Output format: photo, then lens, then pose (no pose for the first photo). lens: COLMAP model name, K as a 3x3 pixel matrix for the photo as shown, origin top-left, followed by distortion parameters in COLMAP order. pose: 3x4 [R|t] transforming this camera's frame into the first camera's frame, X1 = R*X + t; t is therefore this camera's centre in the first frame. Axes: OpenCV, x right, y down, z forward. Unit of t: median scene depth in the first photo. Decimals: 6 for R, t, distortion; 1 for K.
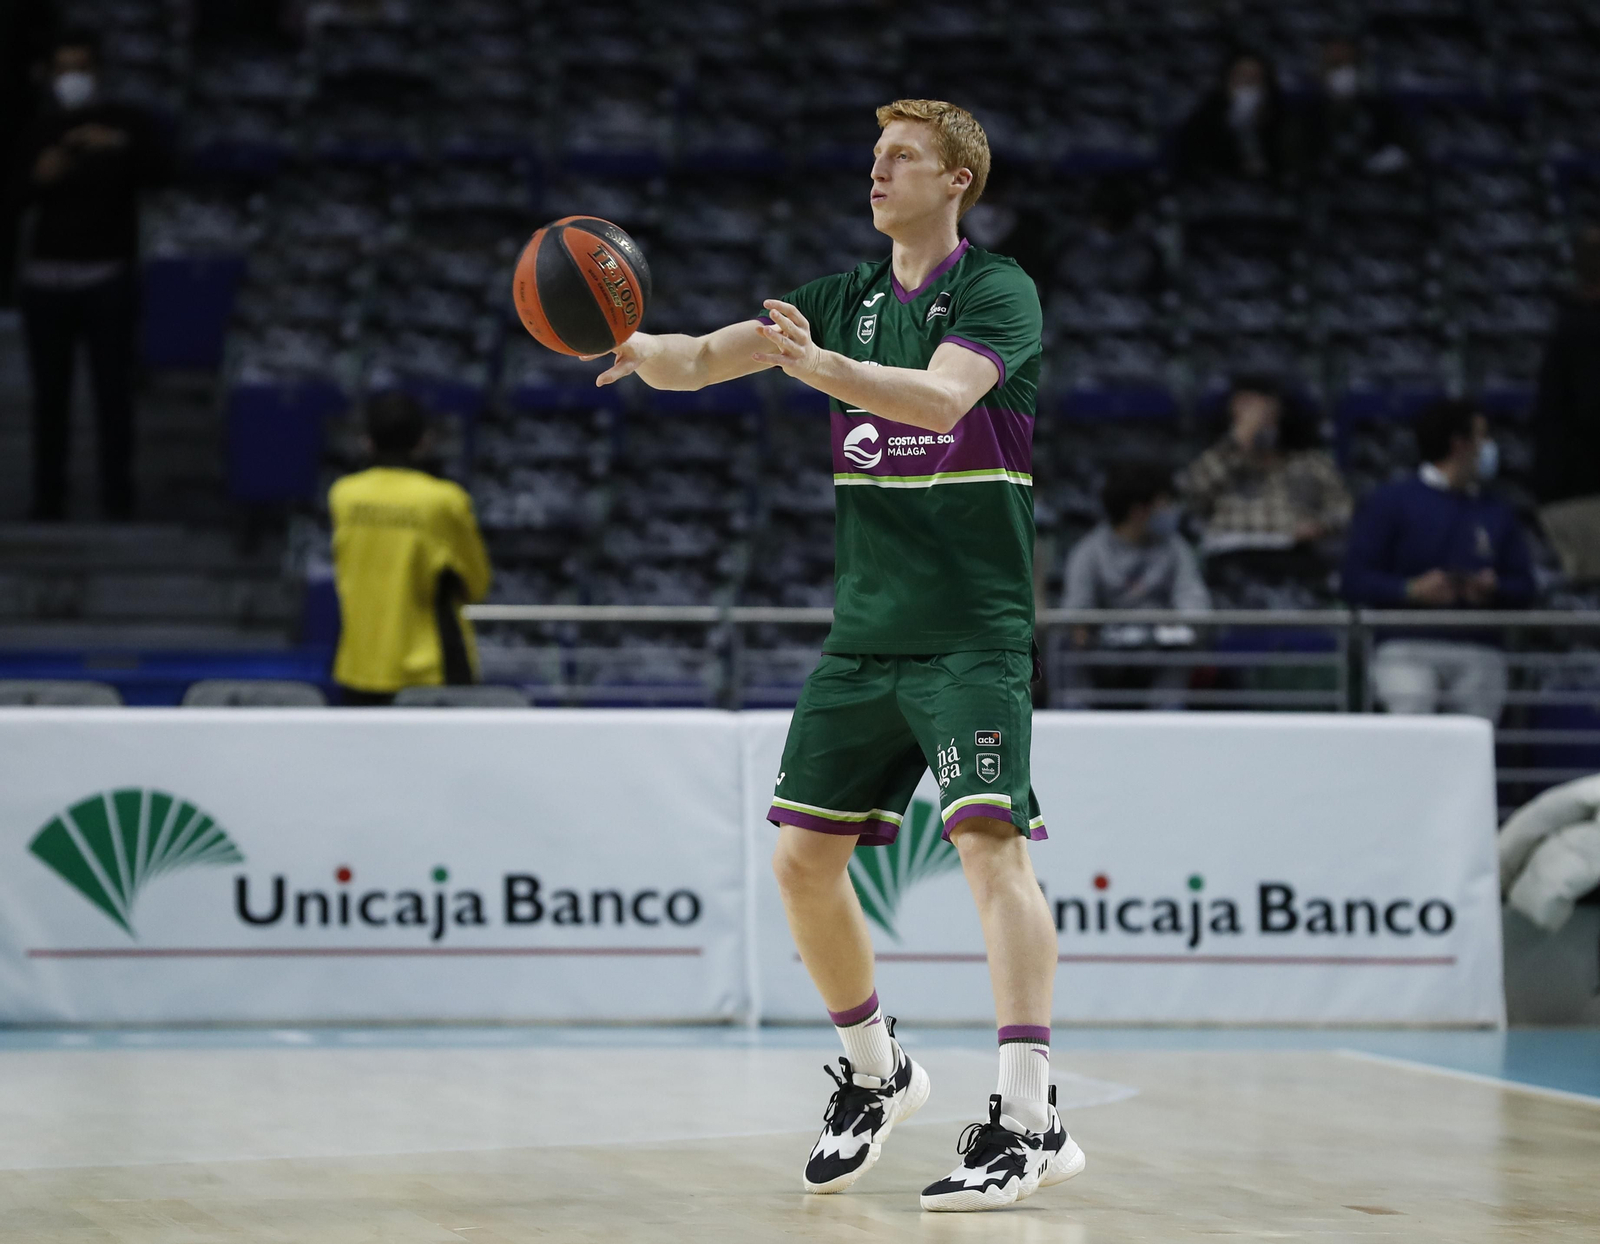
lens RADIAL K [[803.9, 0, 797.6], [0, 803.9, 628.0], [0, 0, 1]] dist [-0.000091, 0.001232]
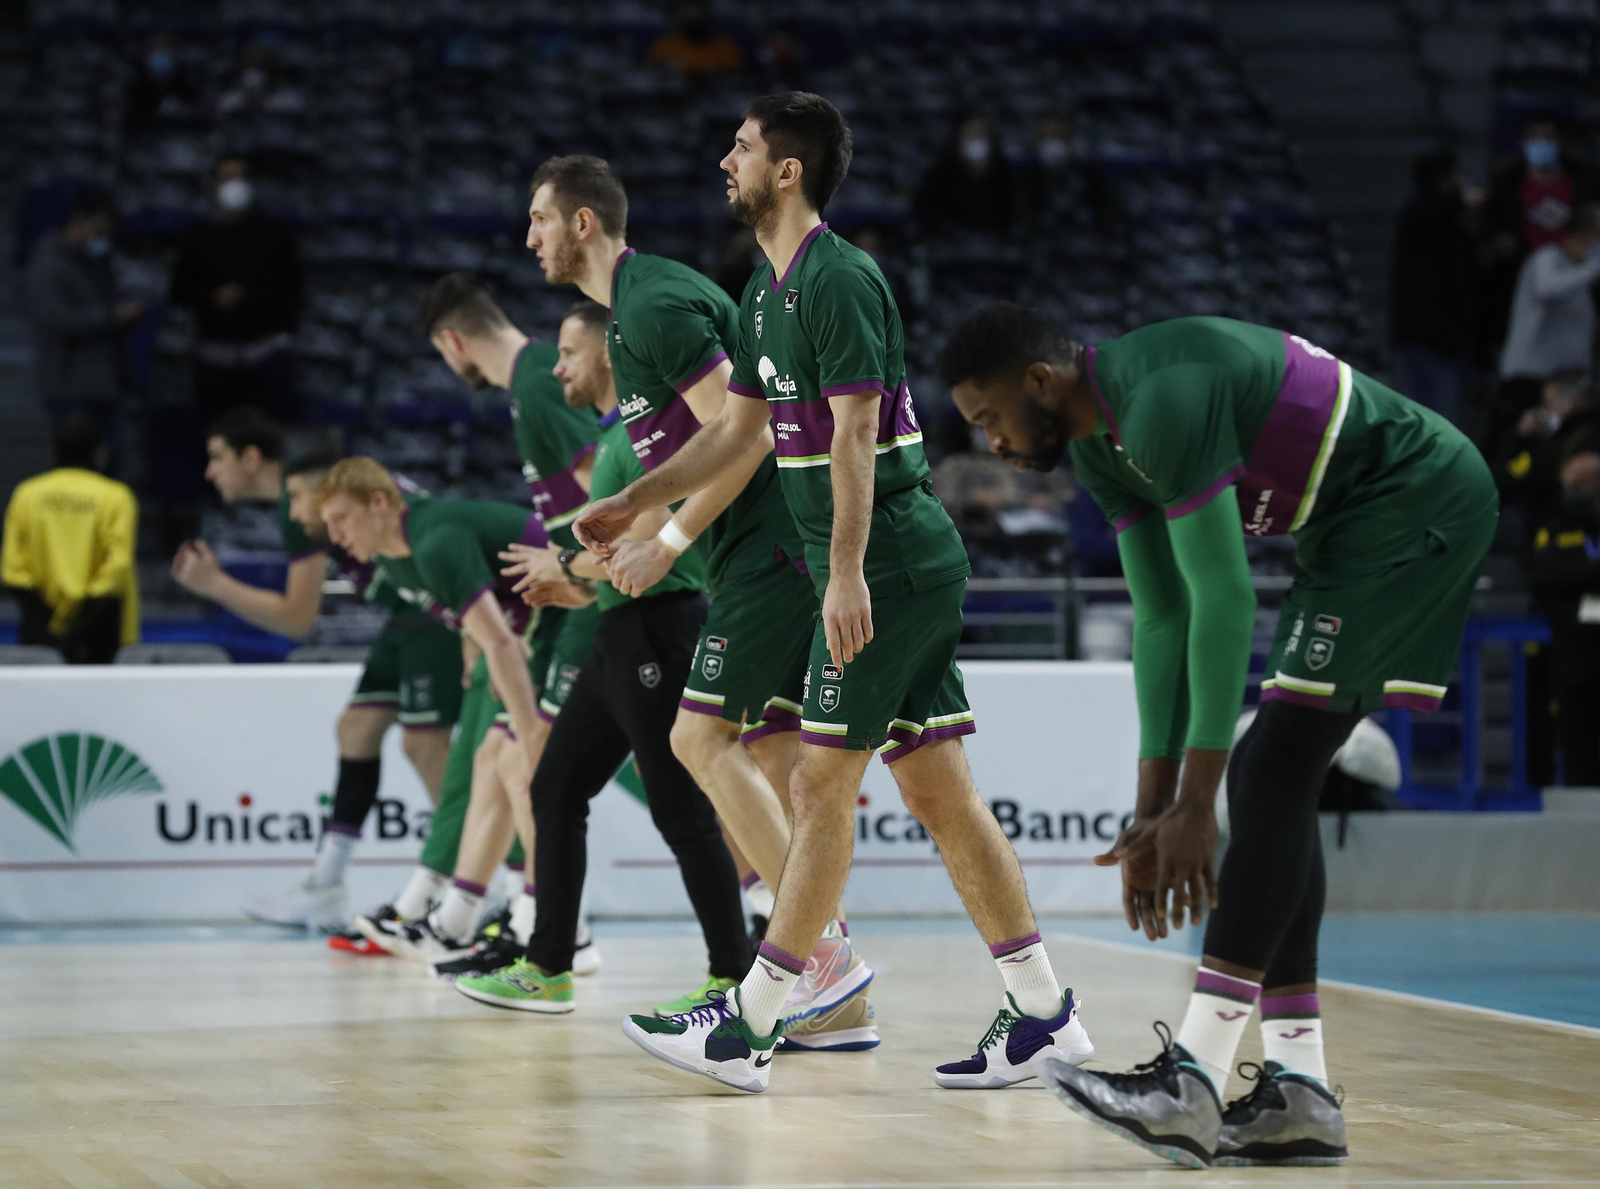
lens RADIAL K [[648.6, 0, 800.6], [0, 648.6, 597.1], [0, 0, 1]] dist [-0.001024, 0.000675]
pose [[0.999953, -0.009638, 0.001183, 0.278147], [0.009636, 0.999952, 0.001721, 0.000810], [-0.001200, -0.001709, 0.999998, 0.003524]]
